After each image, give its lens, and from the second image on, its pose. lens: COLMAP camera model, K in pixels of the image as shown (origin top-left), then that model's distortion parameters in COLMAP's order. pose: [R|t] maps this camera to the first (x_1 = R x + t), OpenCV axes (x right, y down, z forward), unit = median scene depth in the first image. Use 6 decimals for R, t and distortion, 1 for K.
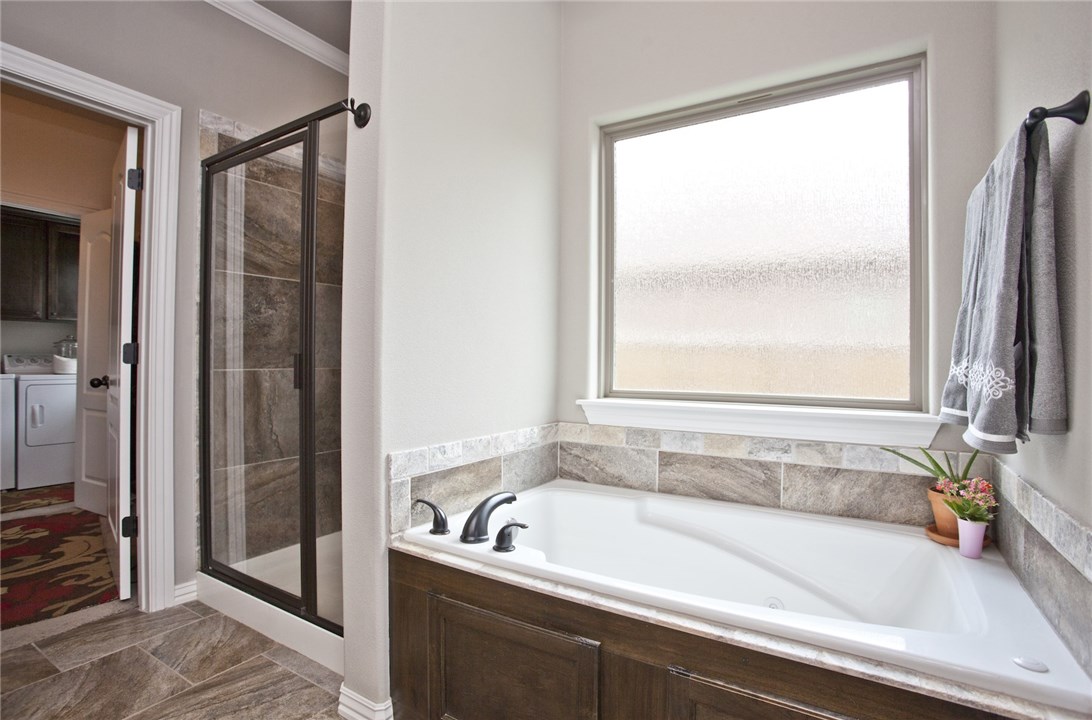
lens RADIAL K [[548.2, 0, 531.2], [0, 548.2, 352.9], [0, 0, 1]] dist [-0.056091, 0.018152]
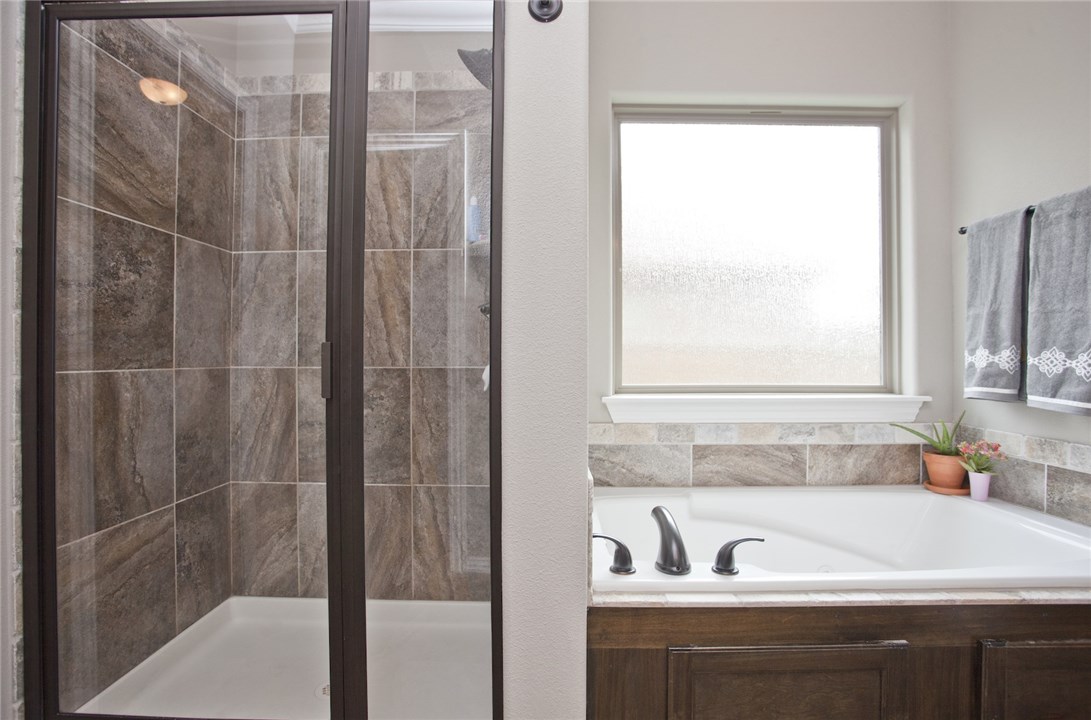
lens RADIAL K [[547.7, 0, 550.0], [0, 547.7, 354.9], [0, 0, 1]] dist [-0.056091, 0.018152]
pose [[0.845115, -0.001370, 0.534584, -0.503898], [-0.001447, 0.999987, 0.004851, 0.011378], [-0.534583, -0.004873, 0.845102, 0.295050]]
